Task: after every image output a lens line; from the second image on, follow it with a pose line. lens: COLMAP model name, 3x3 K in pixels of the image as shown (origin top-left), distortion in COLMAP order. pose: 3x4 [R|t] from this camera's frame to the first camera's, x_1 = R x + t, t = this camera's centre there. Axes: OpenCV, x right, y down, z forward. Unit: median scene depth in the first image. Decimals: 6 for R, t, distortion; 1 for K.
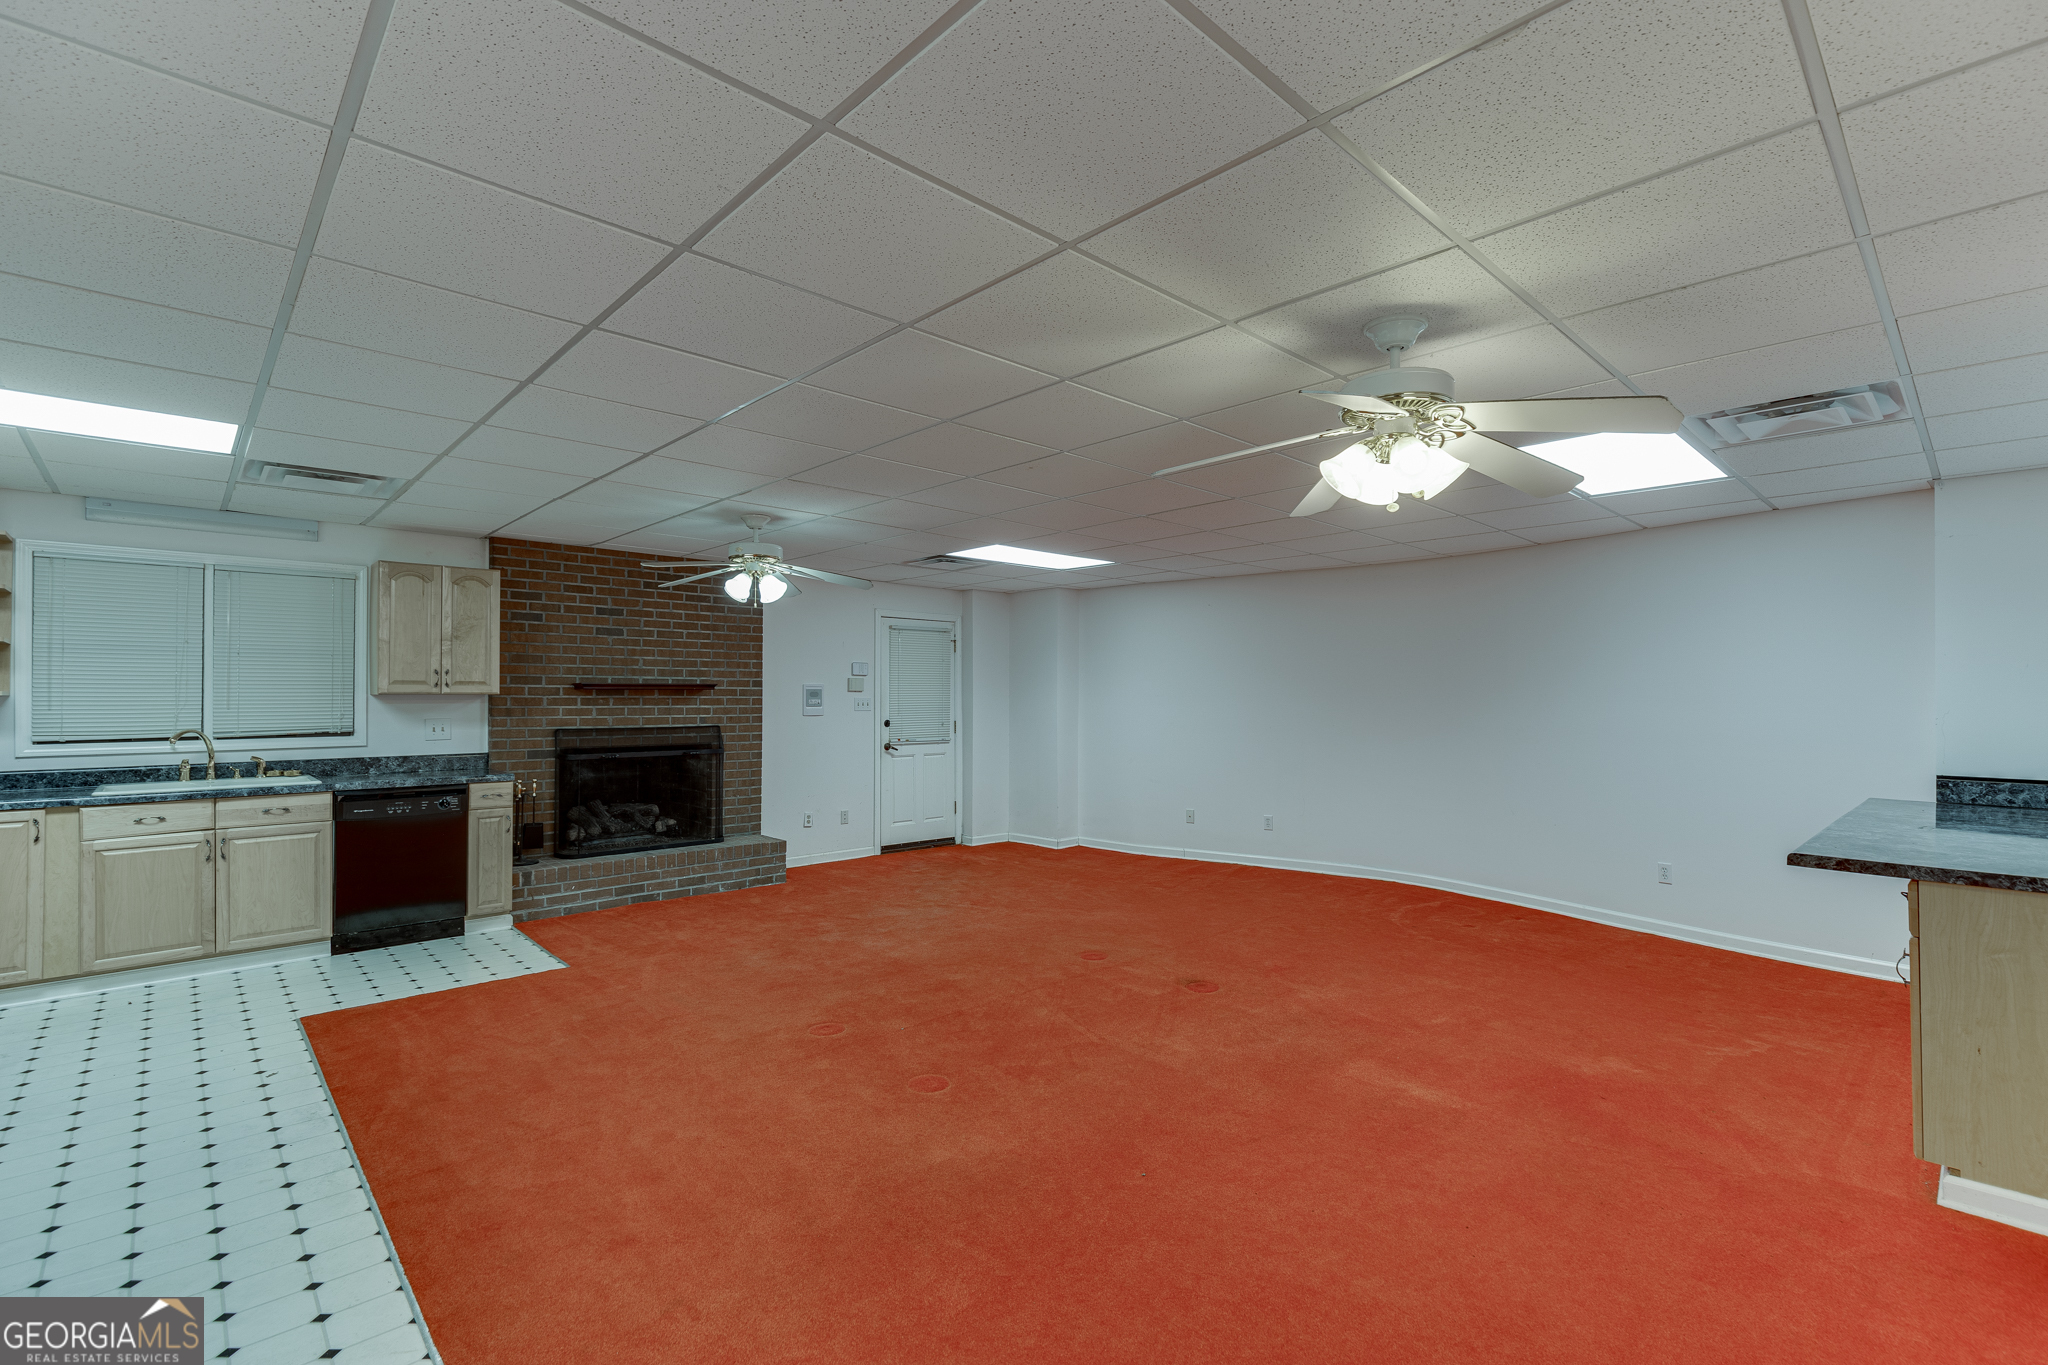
lens RADIAL K [[926.8, 0, 1024.0], [0, 926.8, 682.5], [0, 0, 1]] dist [-0.000818, 0.000338]
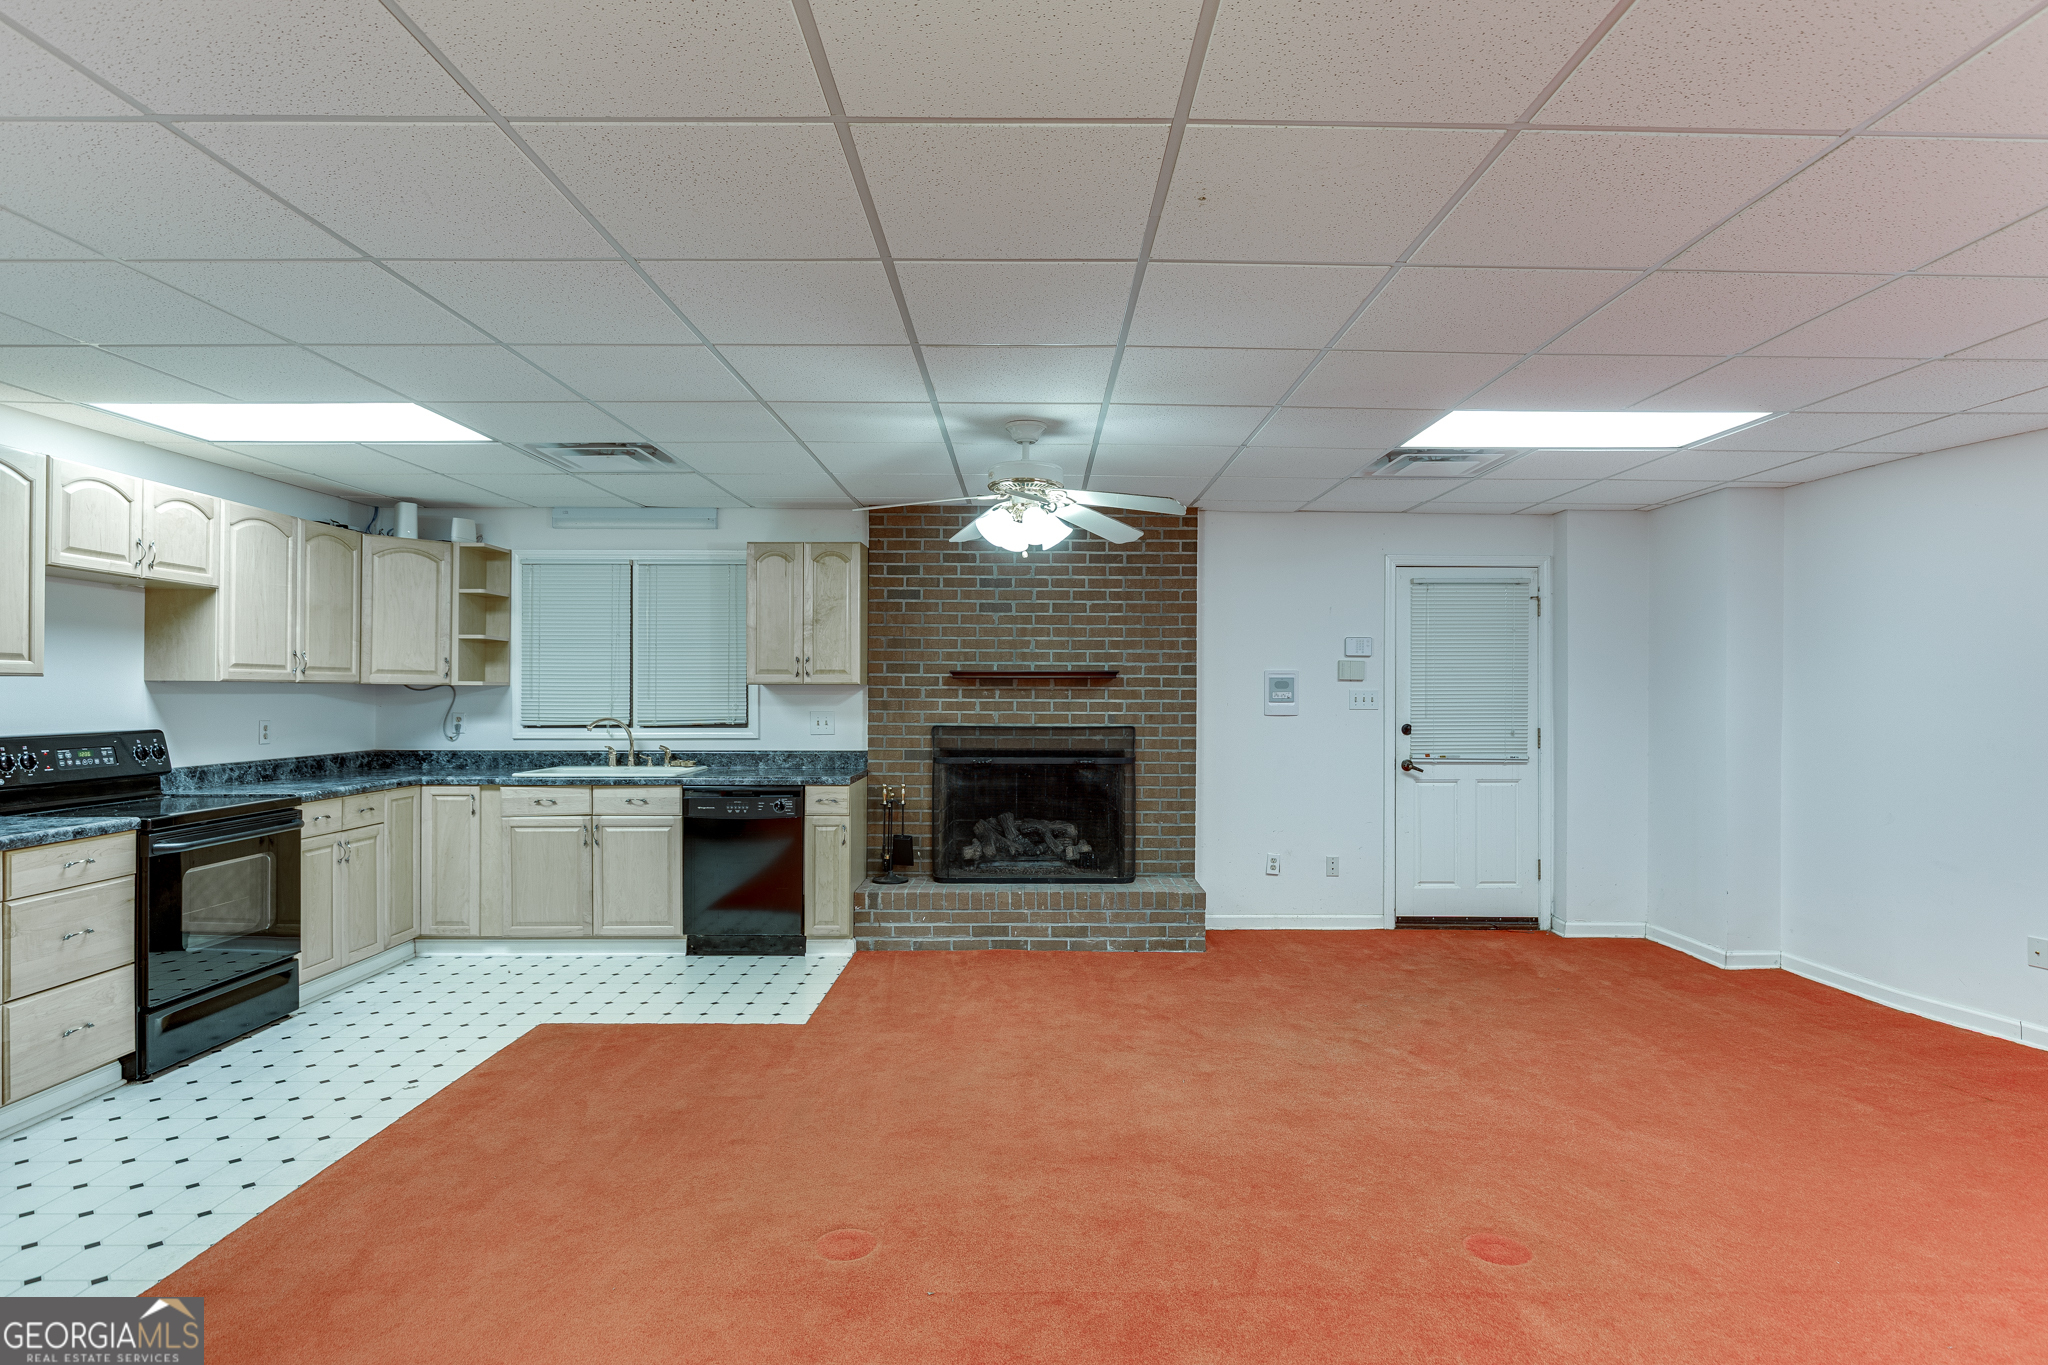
lens RADIAL K [[1041.0, 0, 1024.0], [0, 1041.0, 682.5], [0, 0, 1]] dist [-0.001422, -0.000332]
pose [[0.731570, -0.003249, -0.681759, 0.202600], [0.008004, 0.999961, 0.003823, 0.007985], [0.681719, -0.008253, 0.731567, 0.367930]]
